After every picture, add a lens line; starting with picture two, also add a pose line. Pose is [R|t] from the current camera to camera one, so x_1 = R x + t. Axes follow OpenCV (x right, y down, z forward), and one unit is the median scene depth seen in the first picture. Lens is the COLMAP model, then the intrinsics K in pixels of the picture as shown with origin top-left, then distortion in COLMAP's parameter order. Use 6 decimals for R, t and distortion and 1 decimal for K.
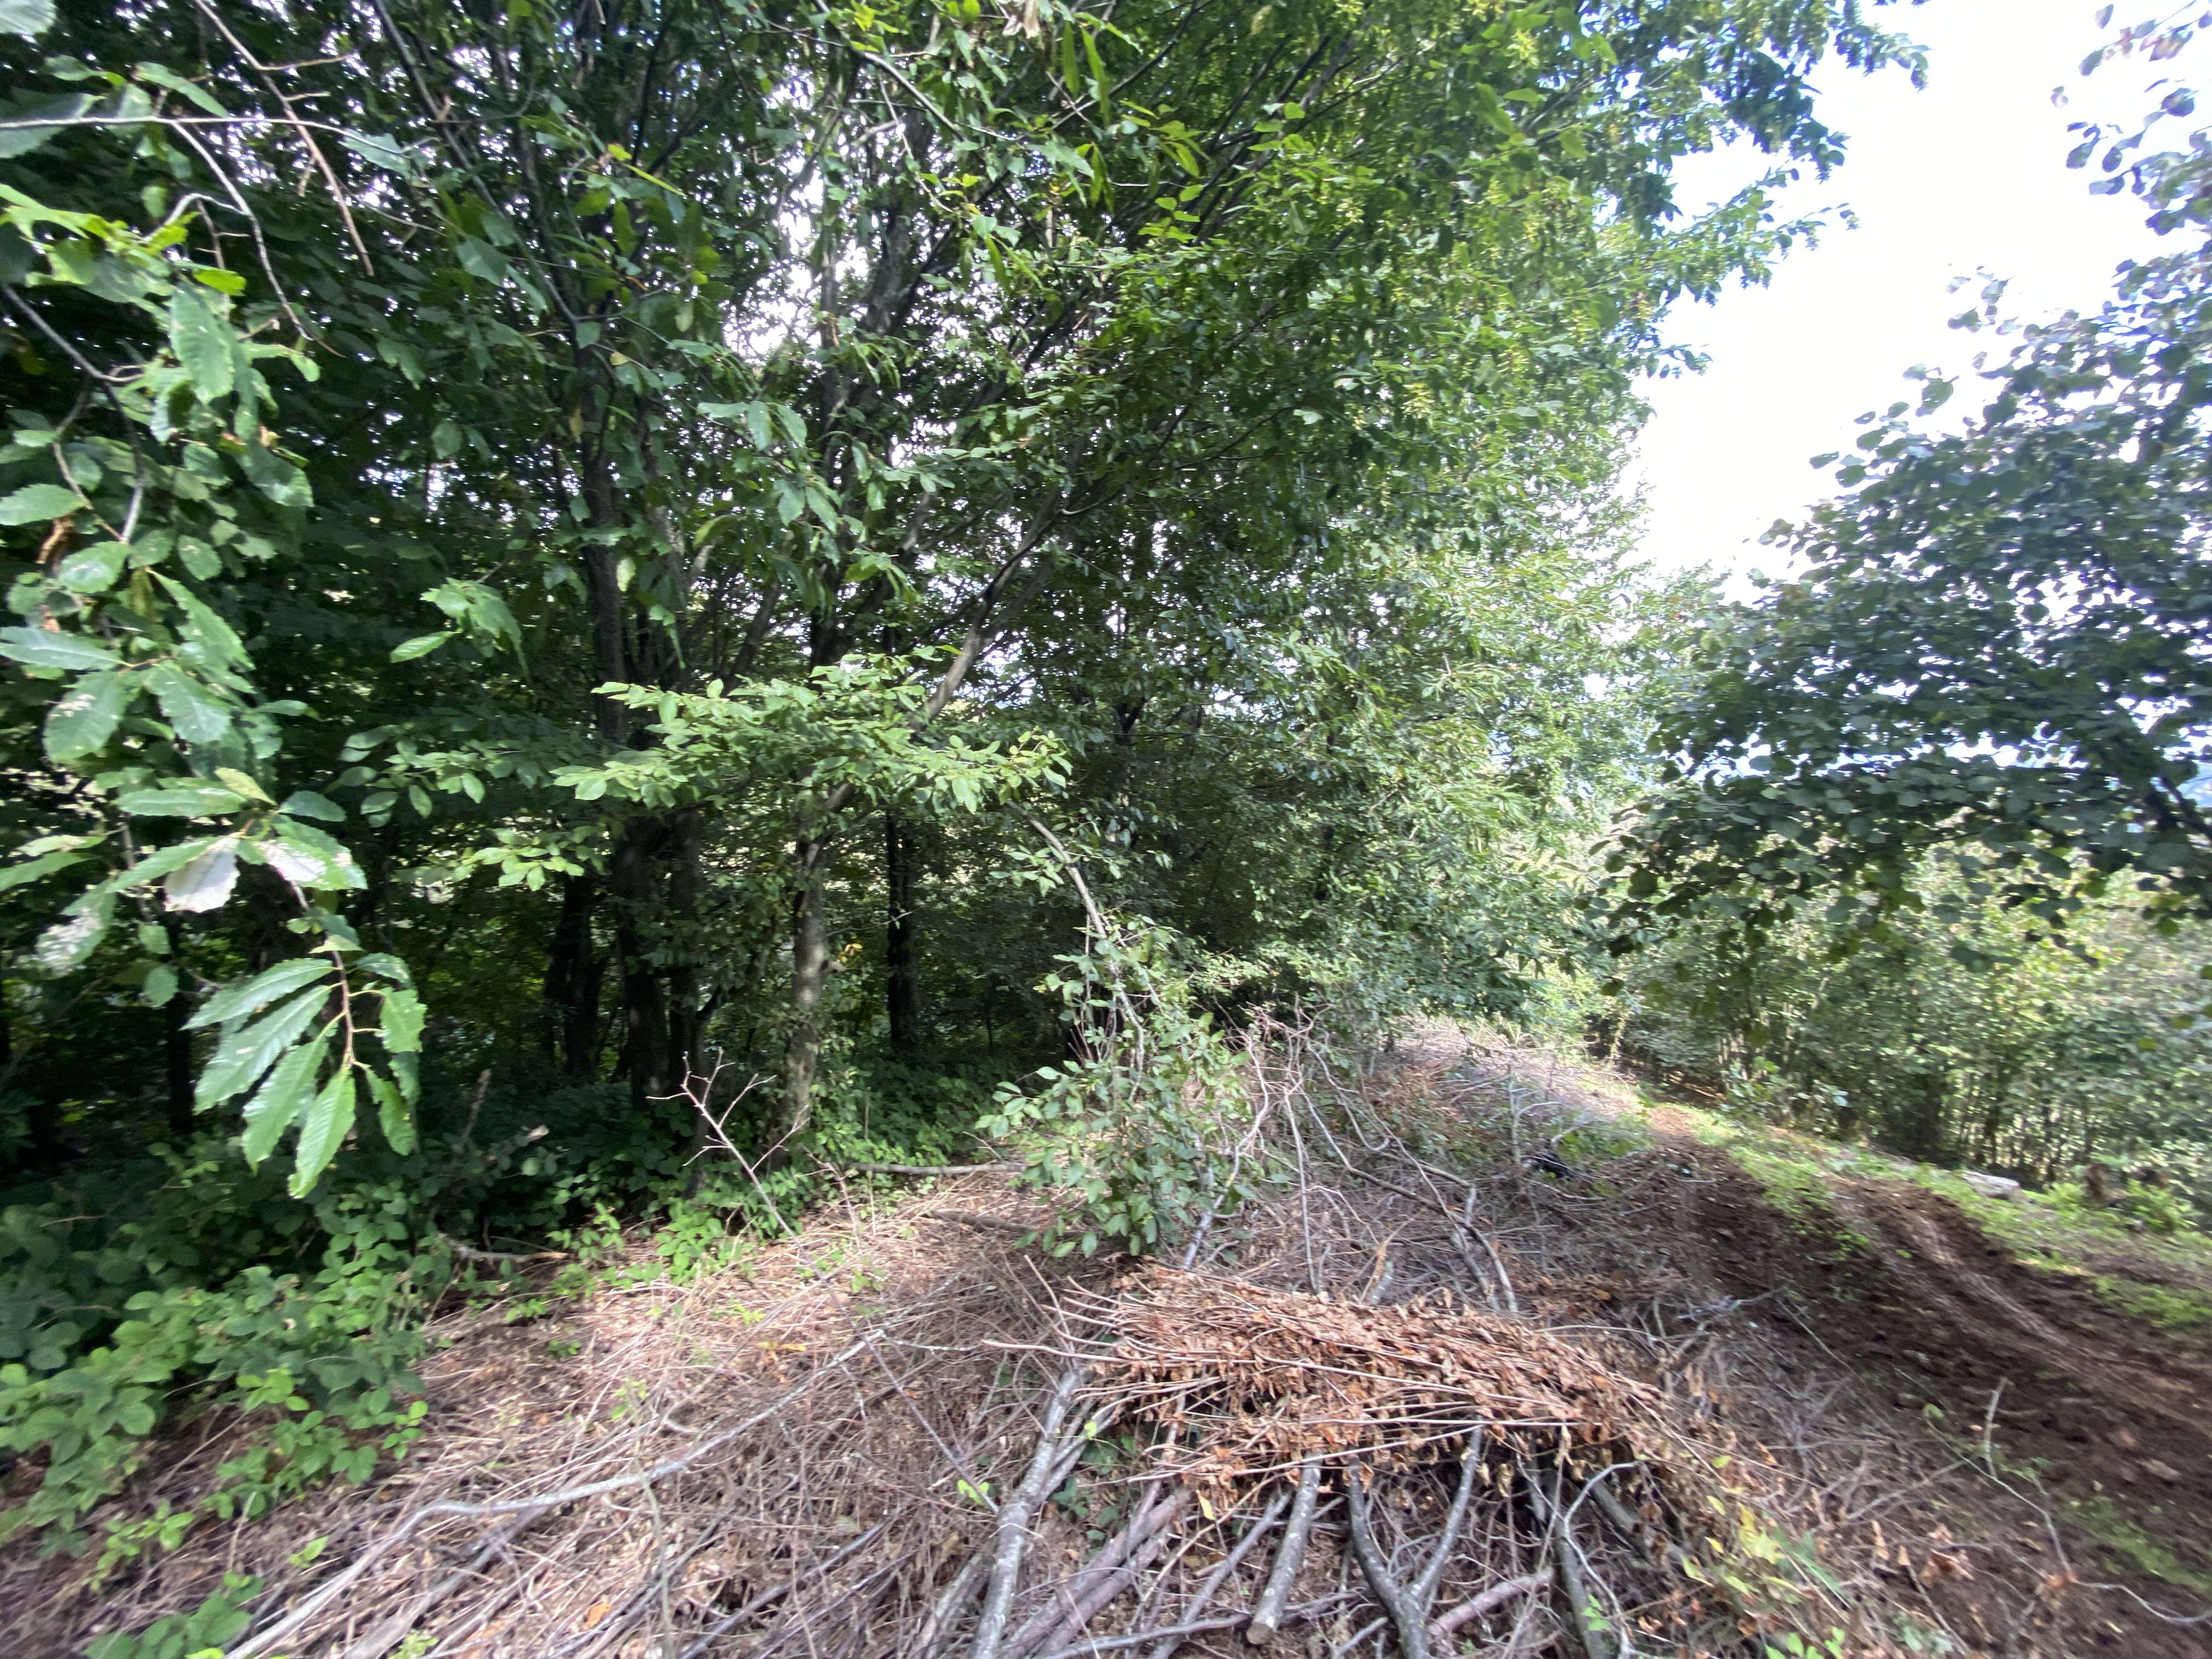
lens RADIAL K [[871.6, 0, 1099.2], [0, 871.6, 830.3], [0, 0, 1]] dist [-0.010829, -0.010942]
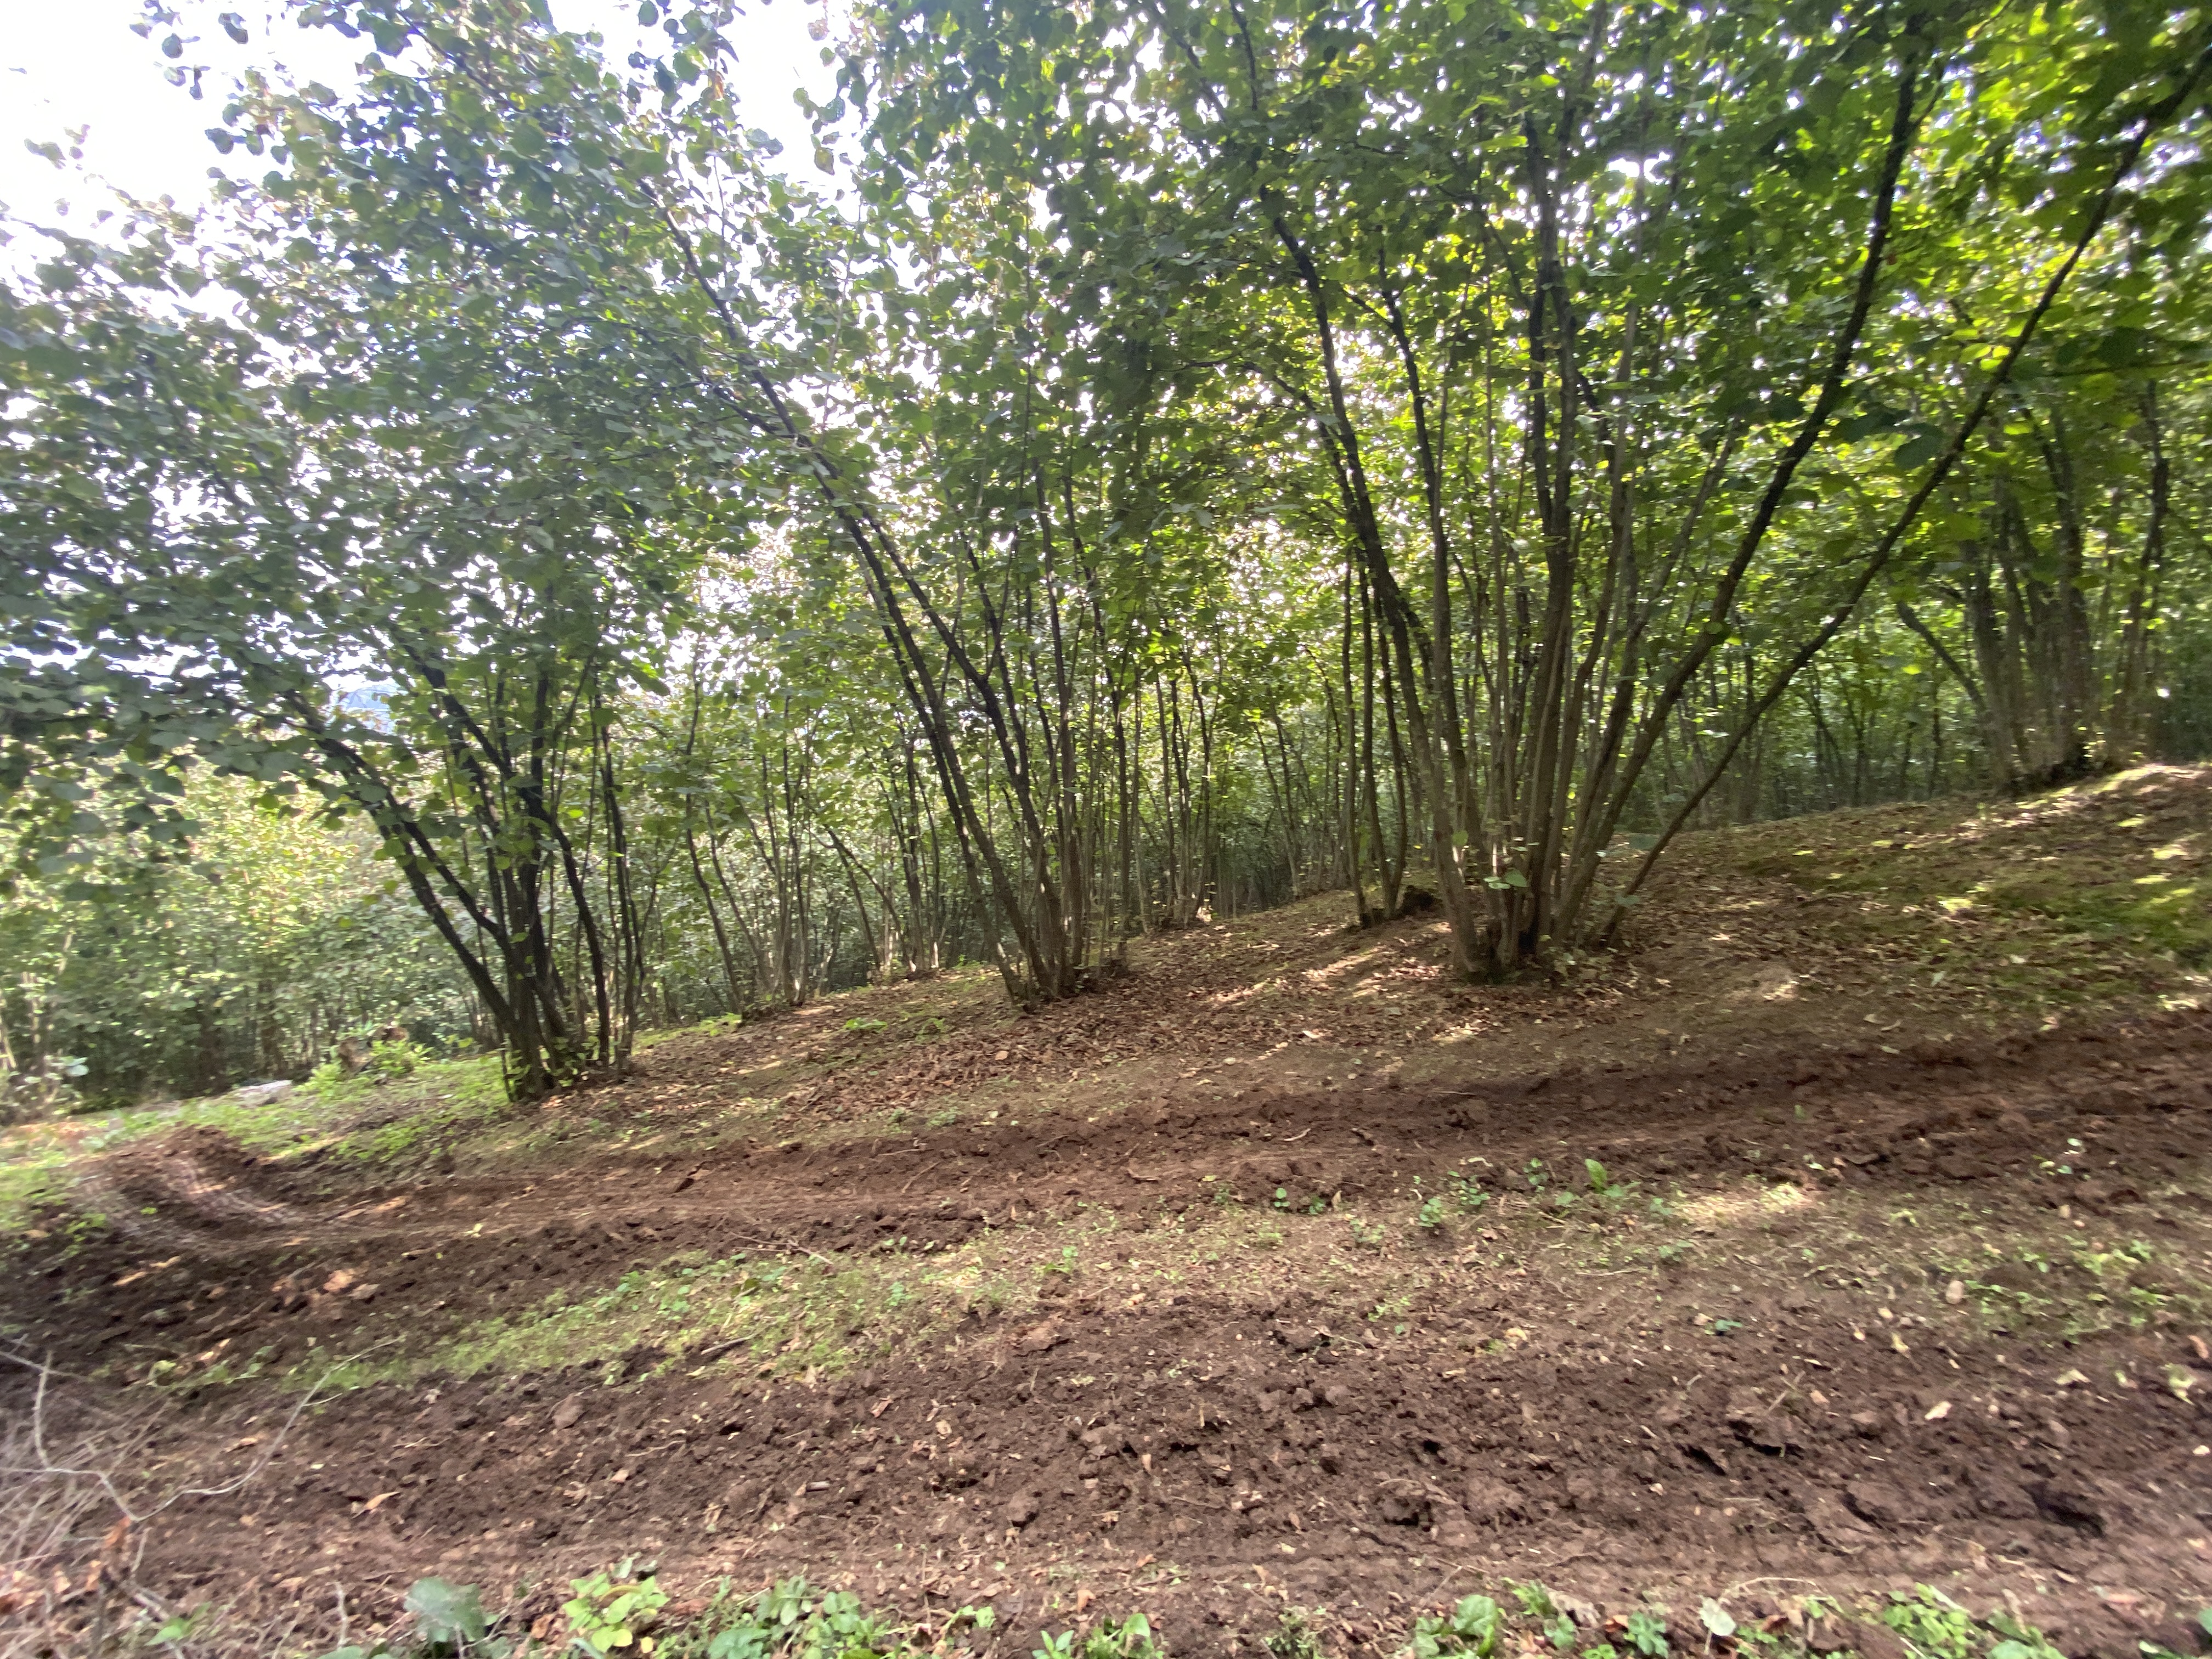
lens RADIAL K [[871.6, 0, 1104.6], [0, 871.6, 834.4], [0, 0, 1]] dist [-0.010829, -0.010942]
pose [[-0.000676, -0.130041, 0.991508, 0.192370], [0.032711, 0.990975, 0.129993, 0.020119], [-0.999465, 0.032521, 0.003584, -0.096378]]
